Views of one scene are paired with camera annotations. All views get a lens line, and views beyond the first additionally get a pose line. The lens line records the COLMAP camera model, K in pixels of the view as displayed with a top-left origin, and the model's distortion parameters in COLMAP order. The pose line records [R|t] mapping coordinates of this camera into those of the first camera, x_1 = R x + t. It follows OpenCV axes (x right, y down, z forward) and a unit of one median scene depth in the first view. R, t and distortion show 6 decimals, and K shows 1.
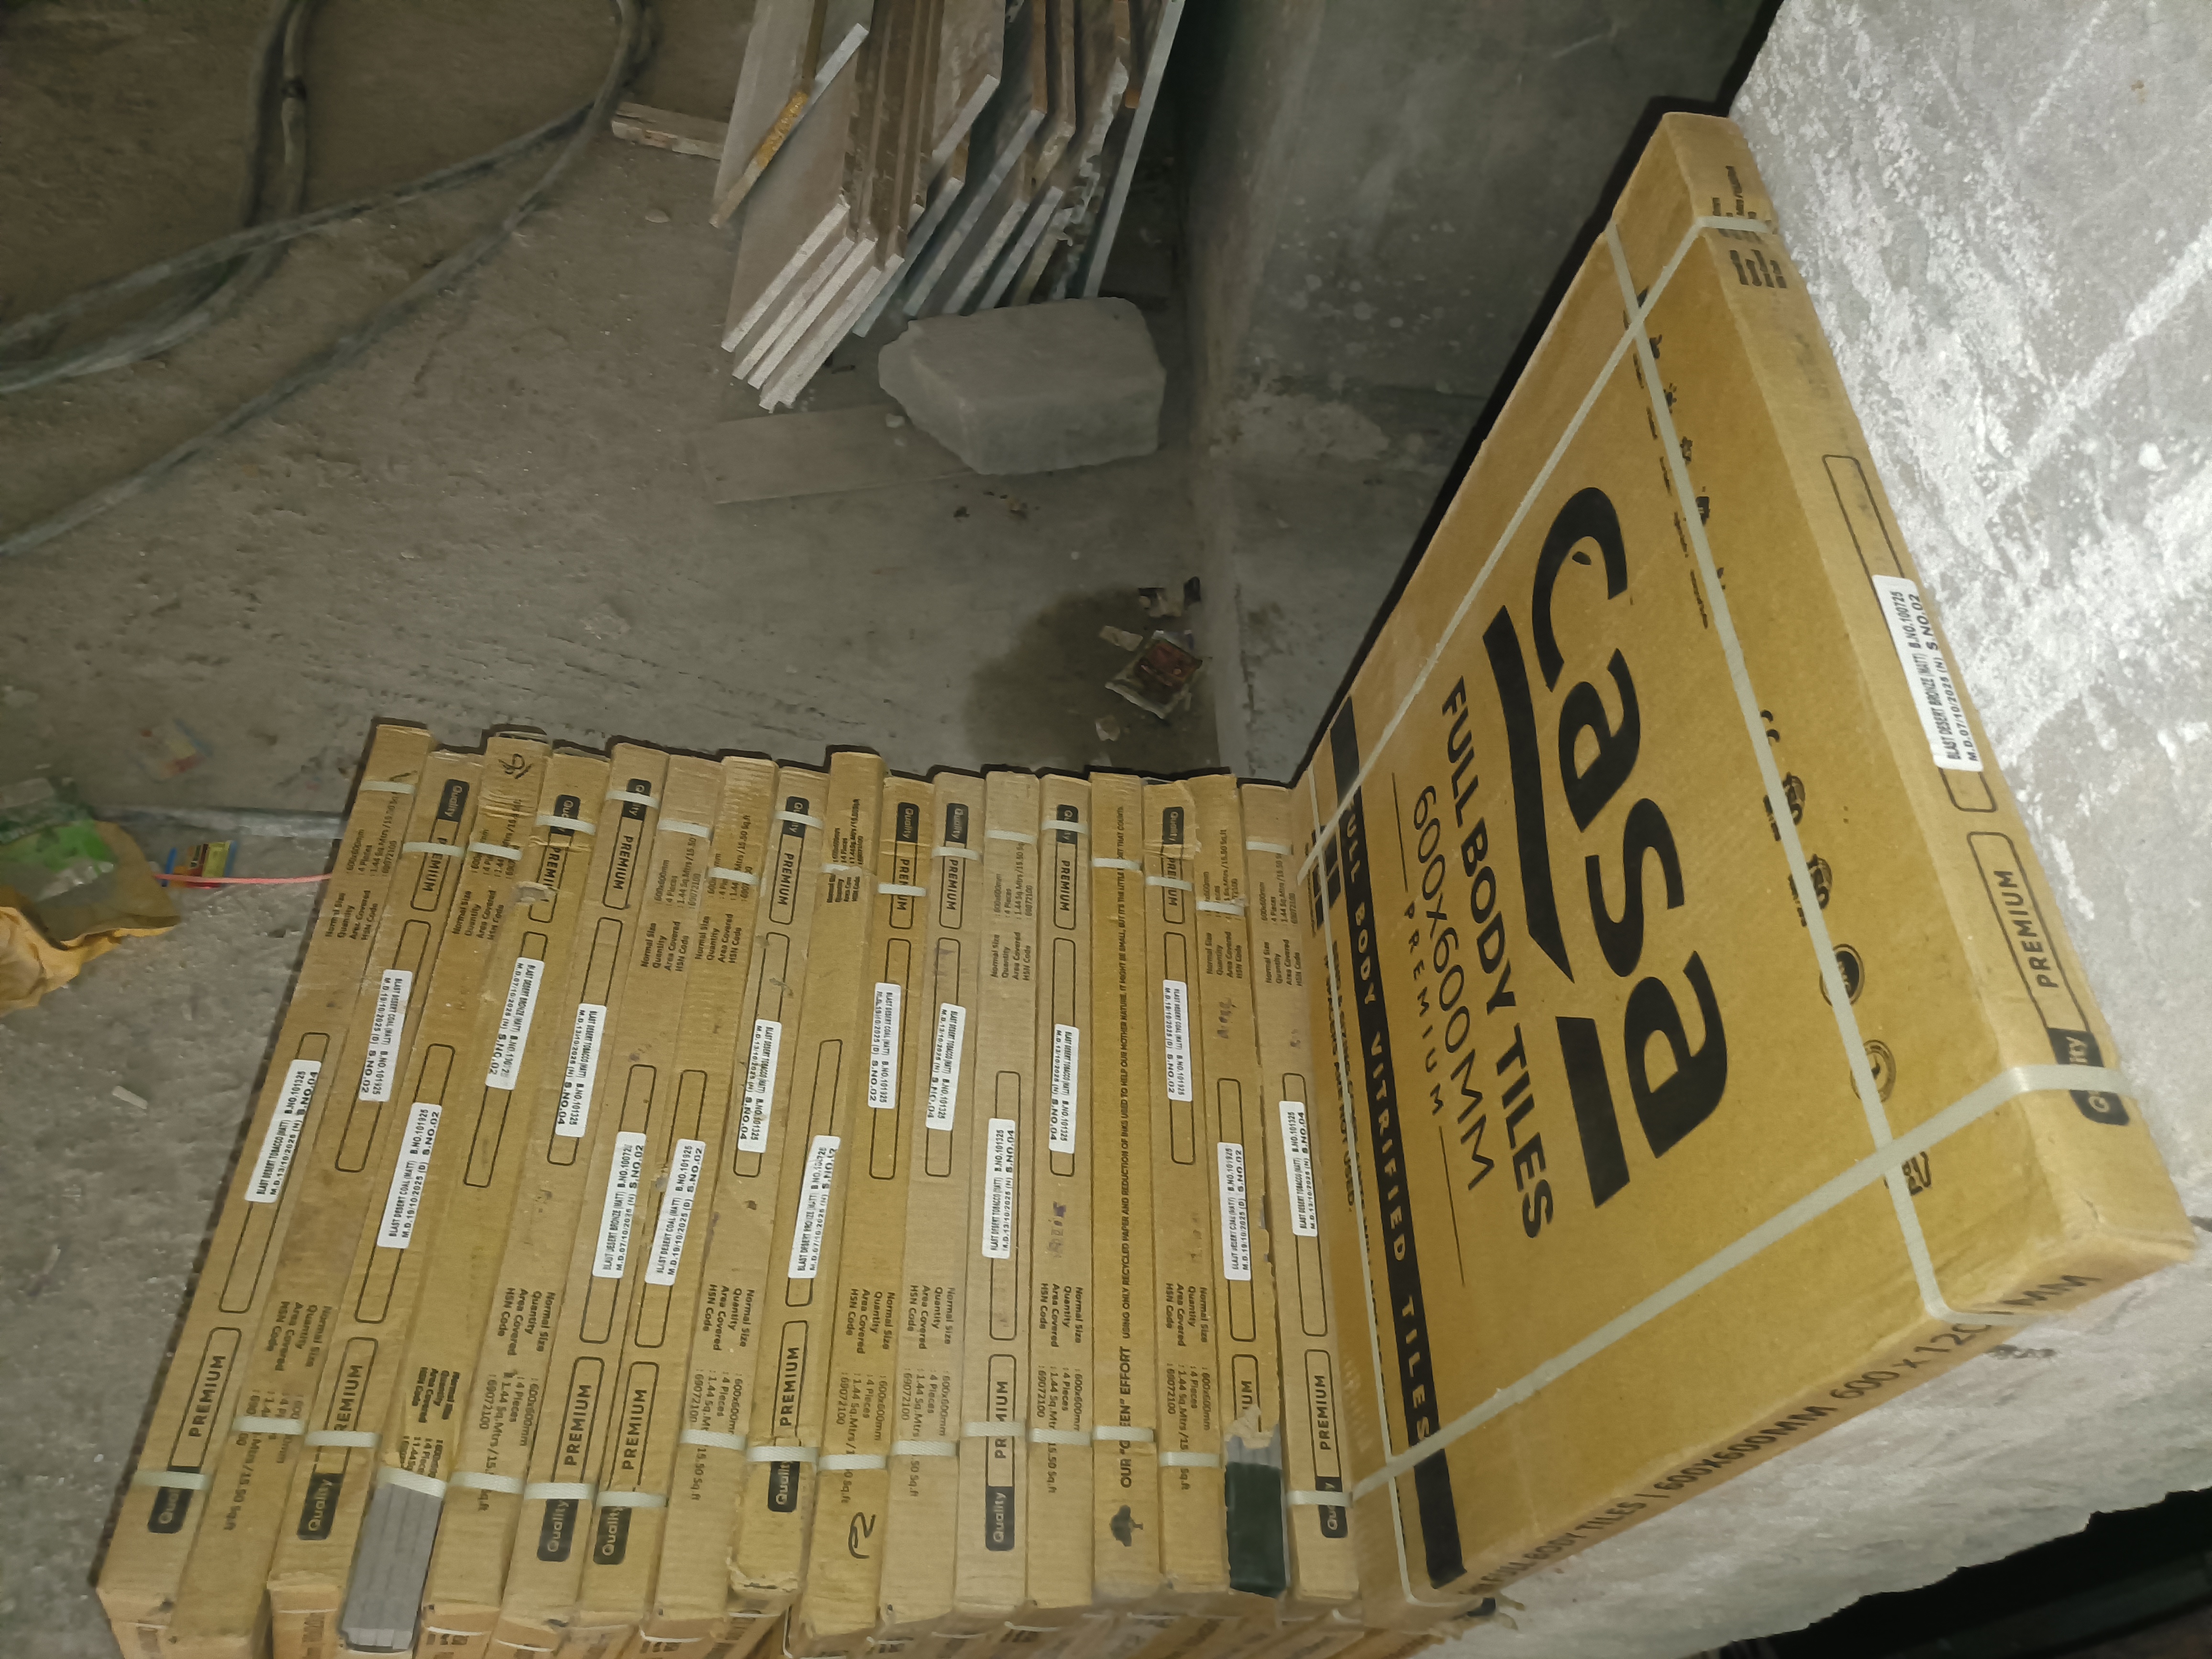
lens RADIAL K [[1643.9, 0, 1120.5], [0, 1643.9, 829.9], [0, 0, 1]] dist [0.037924, -0.033831]
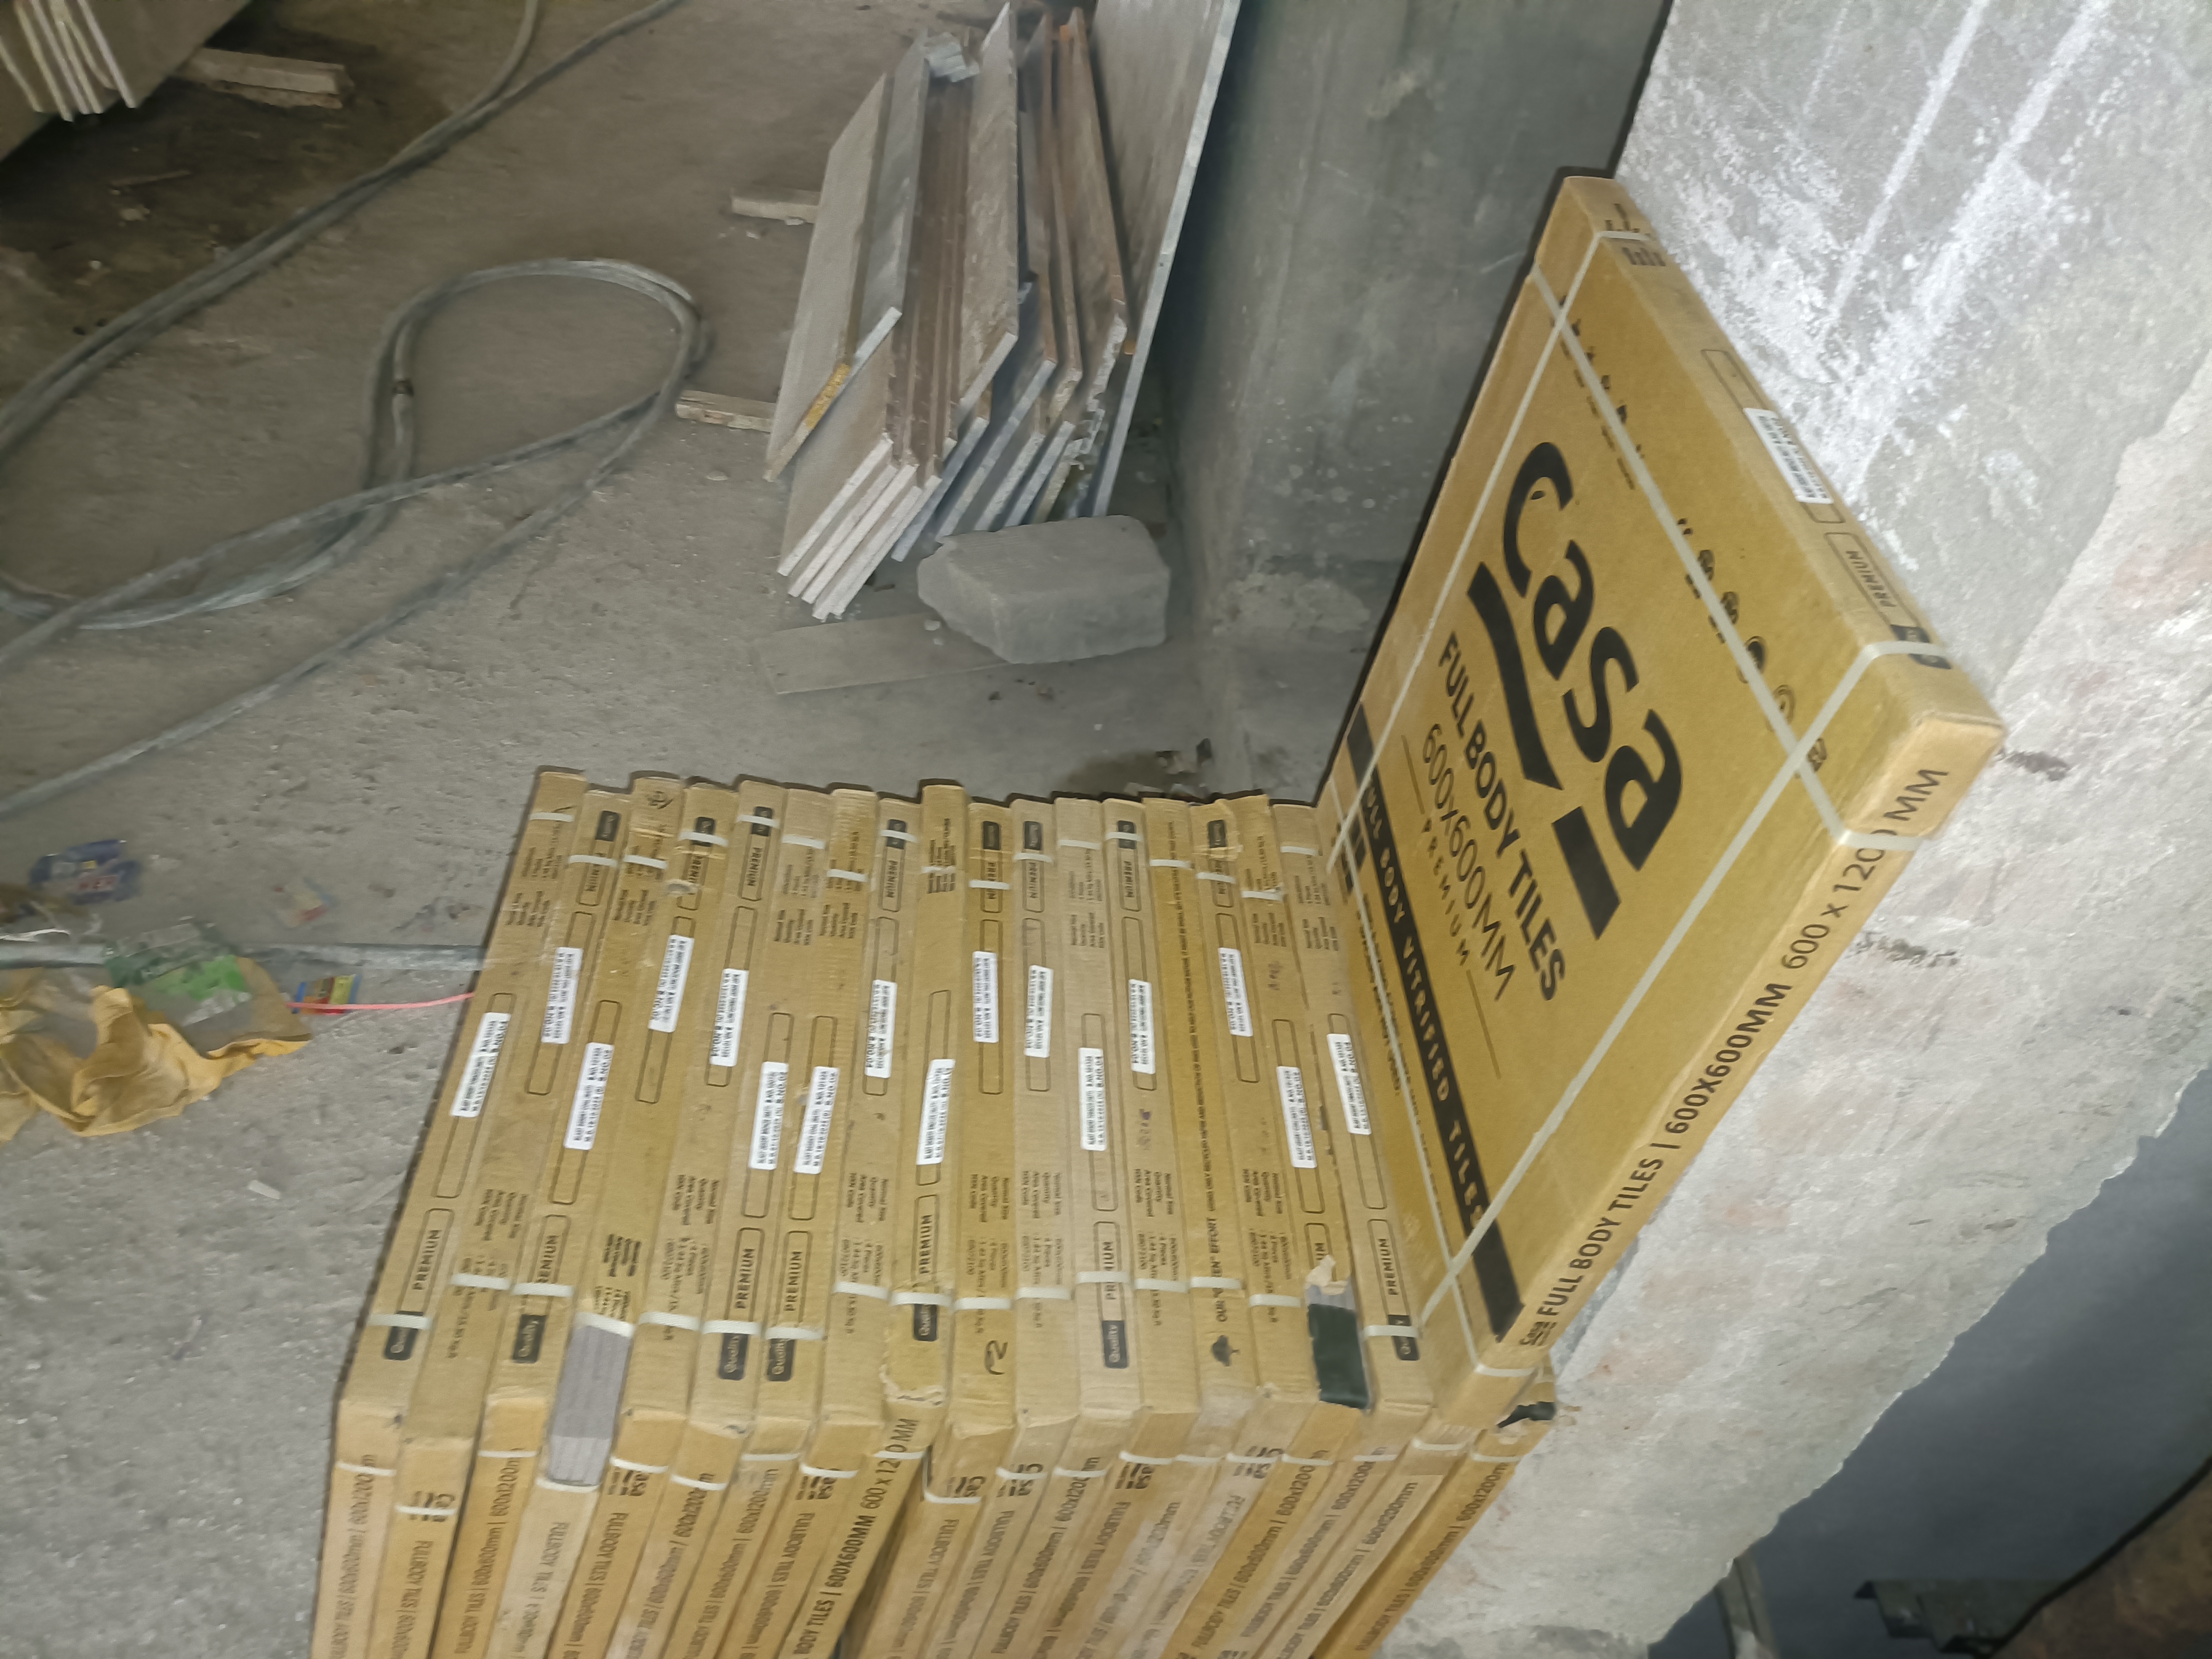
lens RADIAL K [[1643.9, 0, 1120.5], [0, 1643.9, 829.9], [0, 0, 1]] dist [0.037924, -0.033831]
pose [[0.998846, -0.046772, 0.010932, -0.054445], [0.048016, 0.978347, -0.201324, 0.250740], [-0.001279, 0.201617, 0.979464, -0.158178]]
